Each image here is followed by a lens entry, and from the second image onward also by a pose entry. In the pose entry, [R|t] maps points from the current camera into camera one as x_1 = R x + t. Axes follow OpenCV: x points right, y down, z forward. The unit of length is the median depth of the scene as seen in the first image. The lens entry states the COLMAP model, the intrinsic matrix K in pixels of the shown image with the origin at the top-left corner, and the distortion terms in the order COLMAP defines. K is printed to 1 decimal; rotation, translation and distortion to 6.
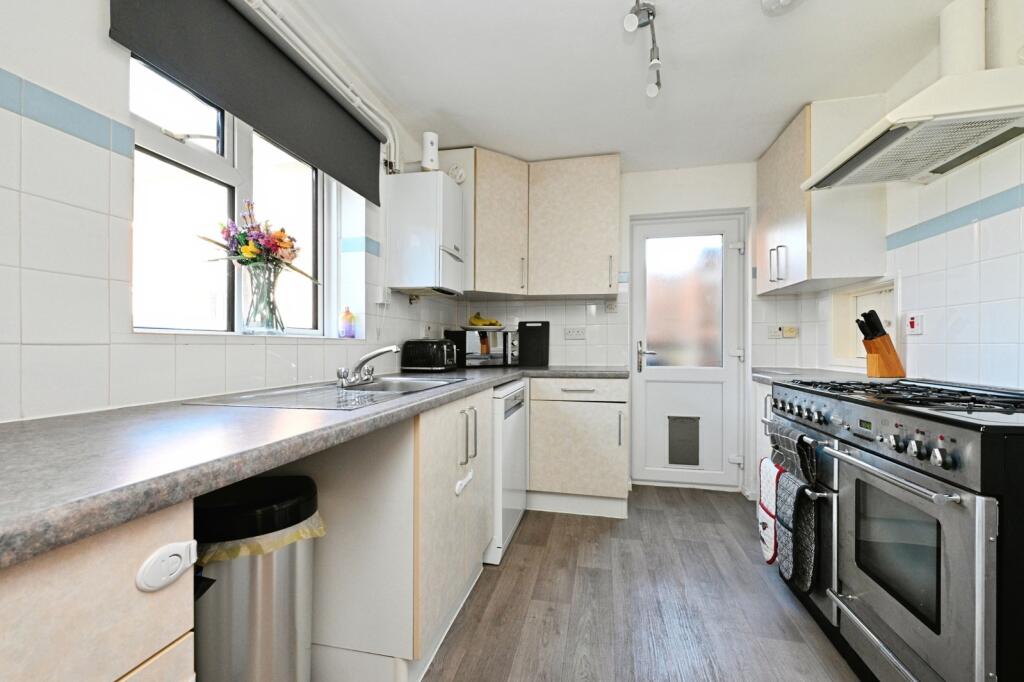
lens RADIAL K [[406.3, 0, 512.4], [0, 406.3, 345.5], [0, 0, 1]] dist [-0.002289, -0.000272]
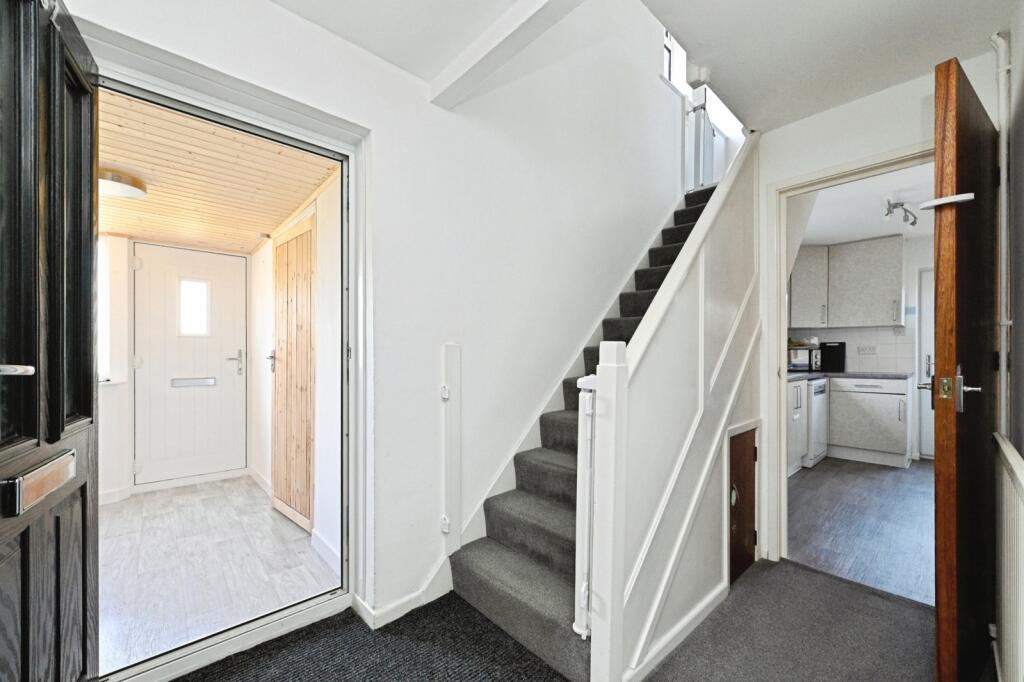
lens RADIAL K [[406.3, 0, 523.5], [0, 406.3, 353.2], [0, 0, 1]] dist [-0.002289, -0.000272]
pose [[0.826833, -0.004121, -0.562433, -0.054755], [0.002677, 0.999991, -0.003392, -0.017555], [0.562441, 0.001299, 0.826836, -1.006350]]
